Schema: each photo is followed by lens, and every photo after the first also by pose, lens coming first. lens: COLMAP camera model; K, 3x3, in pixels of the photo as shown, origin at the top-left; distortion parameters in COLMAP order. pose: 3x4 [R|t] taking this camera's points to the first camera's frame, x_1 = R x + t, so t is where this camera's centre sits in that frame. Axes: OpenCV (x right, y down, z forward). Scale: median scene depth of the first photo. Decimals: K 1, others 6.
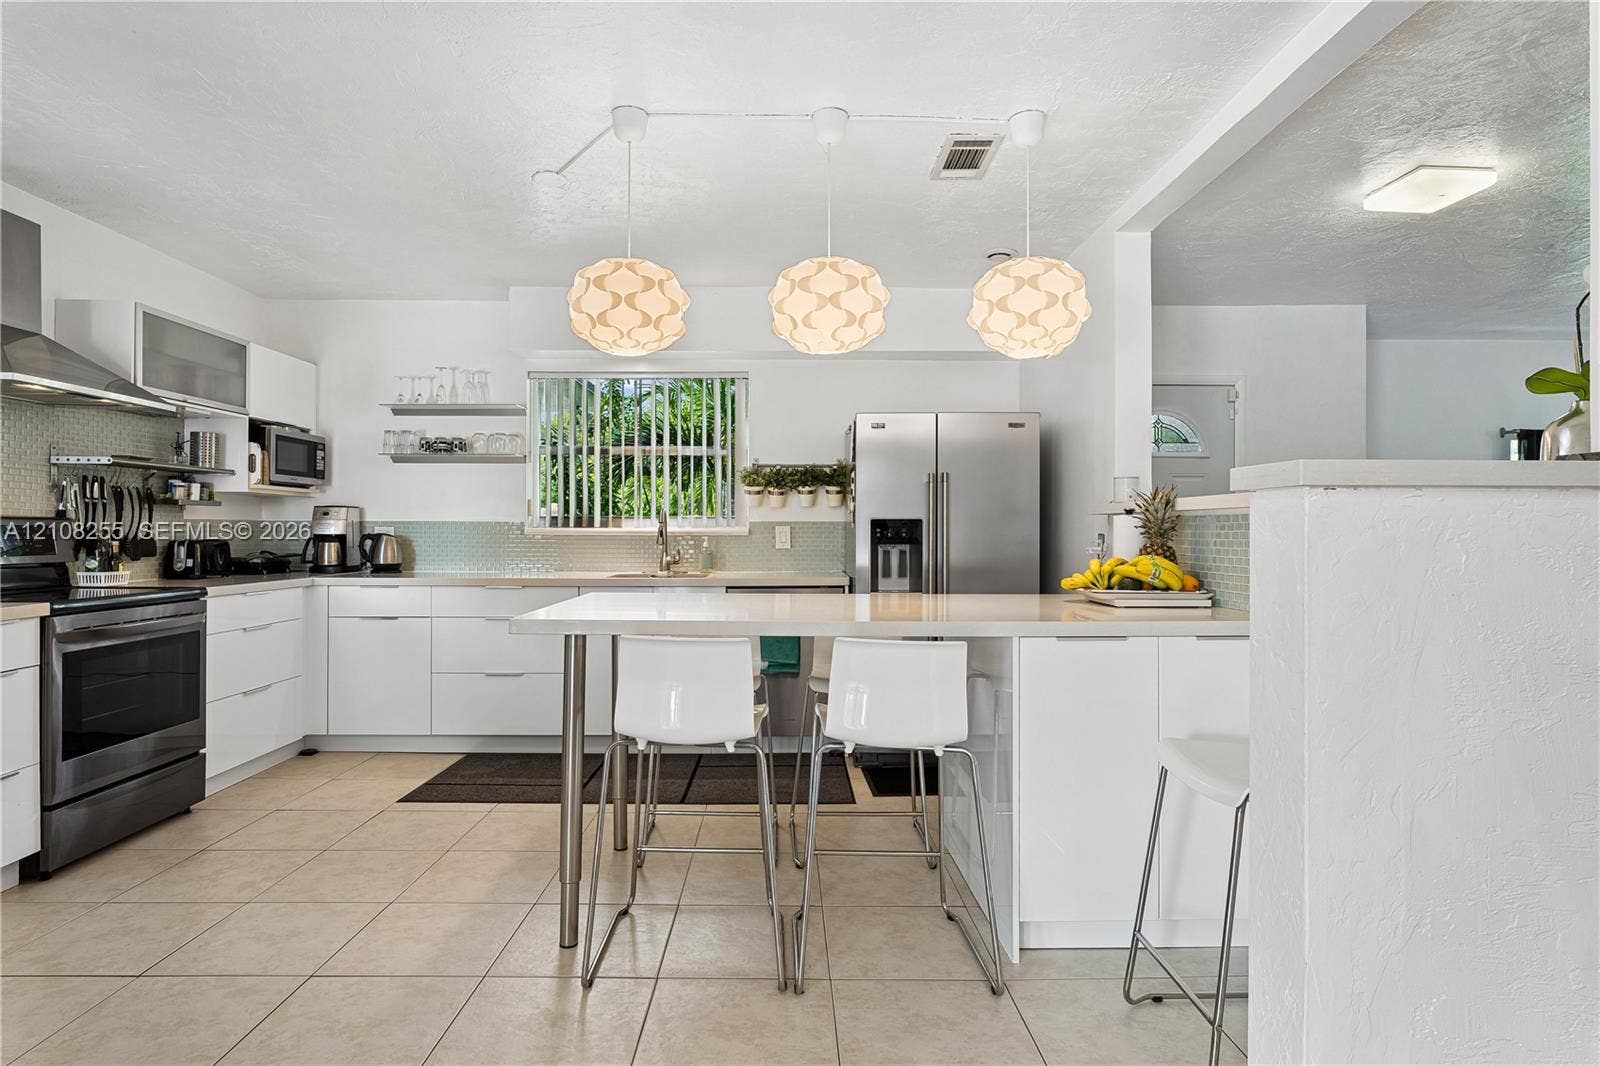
lens RADIAL K [[809.1, 0, 773.8], [0, 809.1, 527.1], [0, 0, 1]] dist [-0.003638, 0.001252]
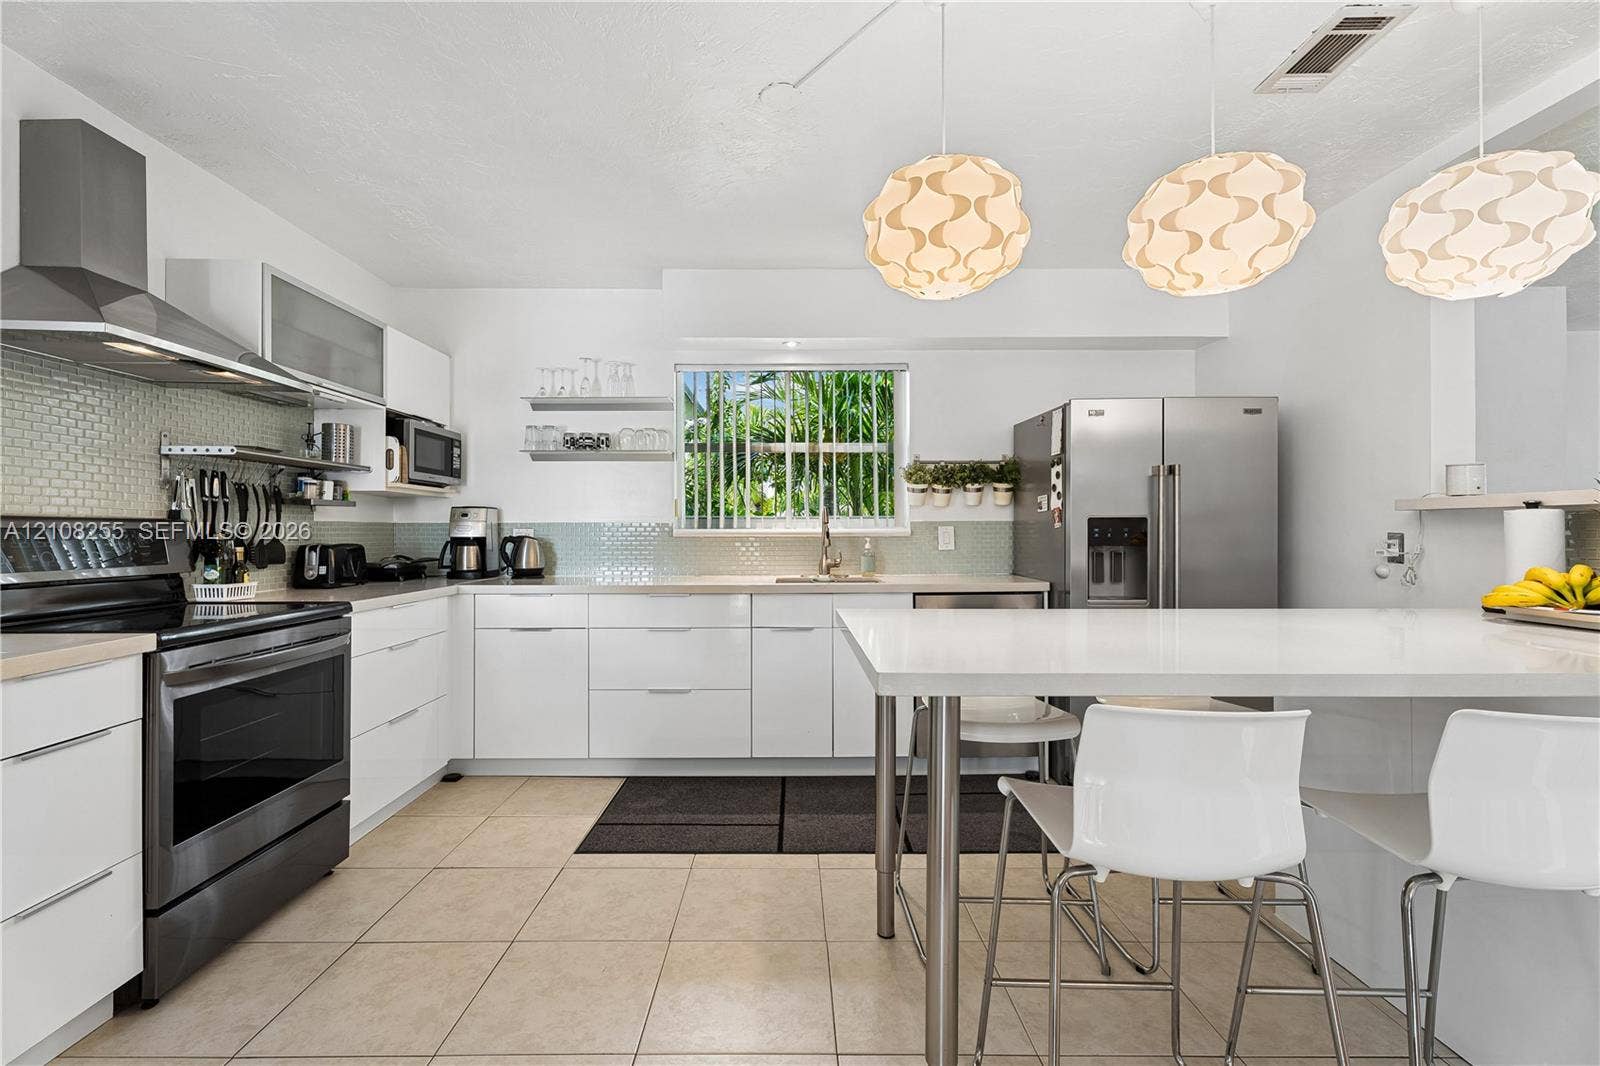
lens RADIAL K [[701.6, 0, 799.9], [0, 701.6, 526.6], [0, 0, 1]] dist [0.013108, 0.000003]
pose [[0.999986, -0.004471, -0.002971, -0.188220], [0.004466, 0.999988, -0.001840, -0.000066], [0.002979, 0.001826, 0.999994, 0.216764]]
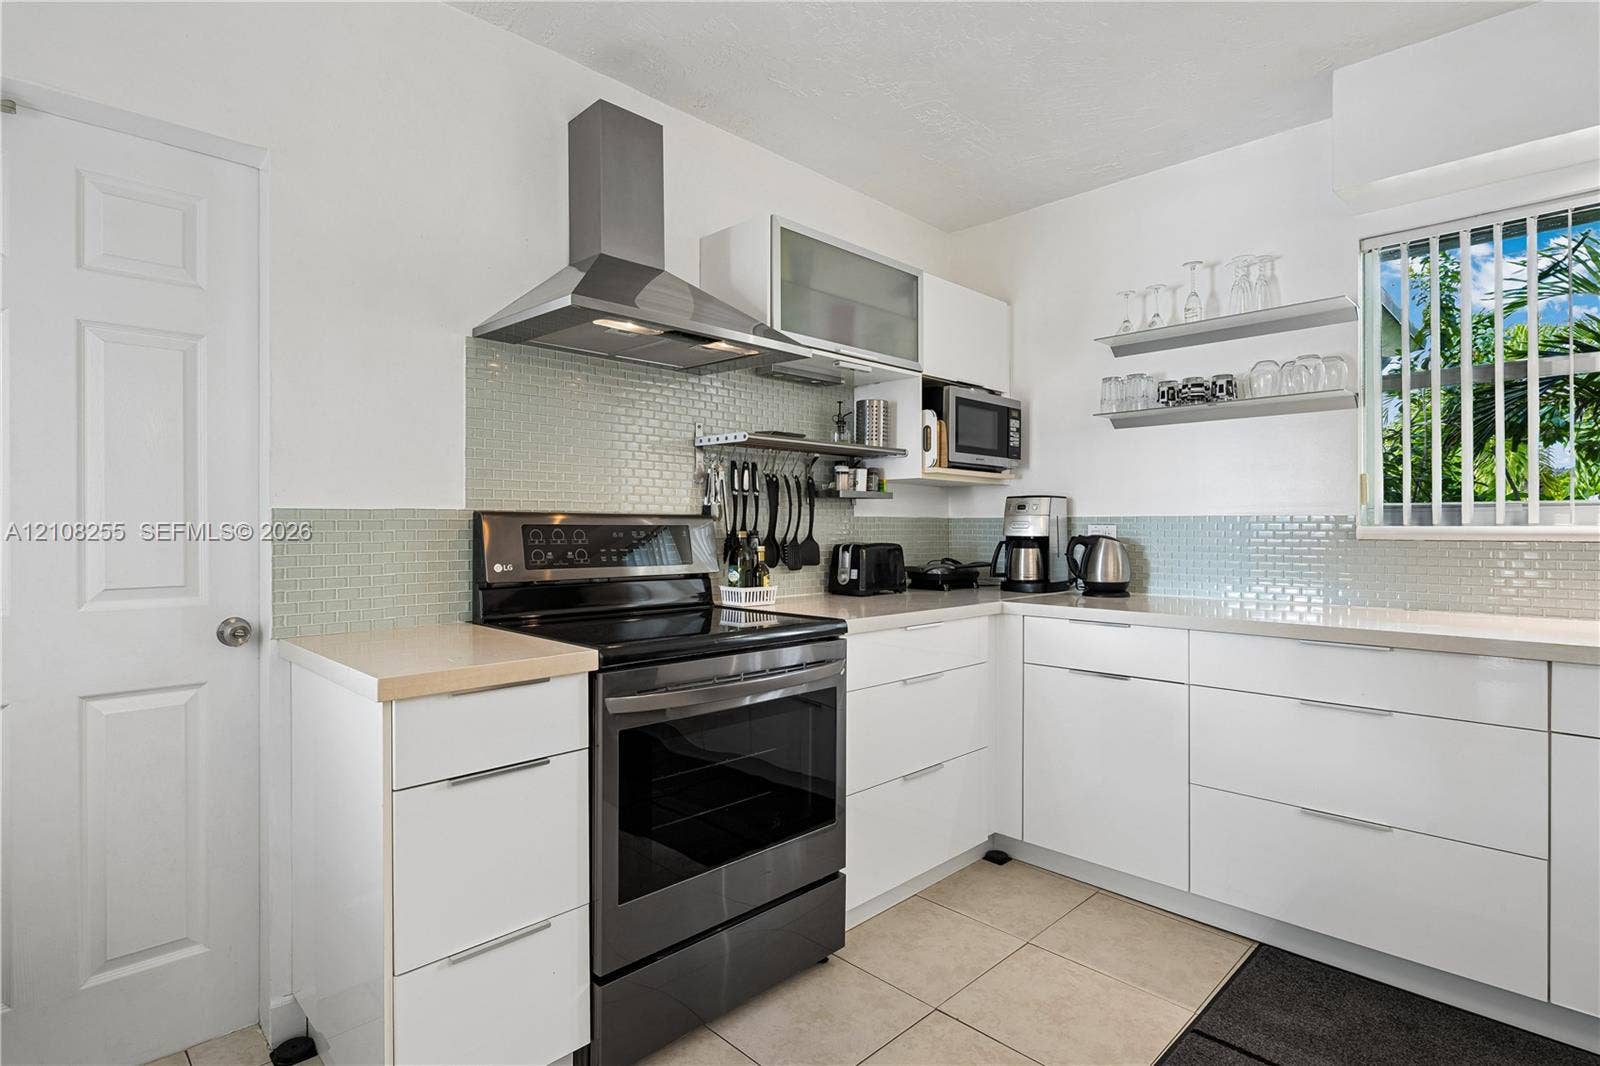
lens RADIAL K [[809.1, 0, 773.8], [0, 809.1, 527.1], [0, 0, 1]] dist [-0.003638, 0.001252]
pose [[0.684056, -0.002458, -0.729425, -0.214745], [0.004258, 0.999991, 0.000623, -0.000591], [0.729417, -0.003532, 0.684060, 0.411704]]
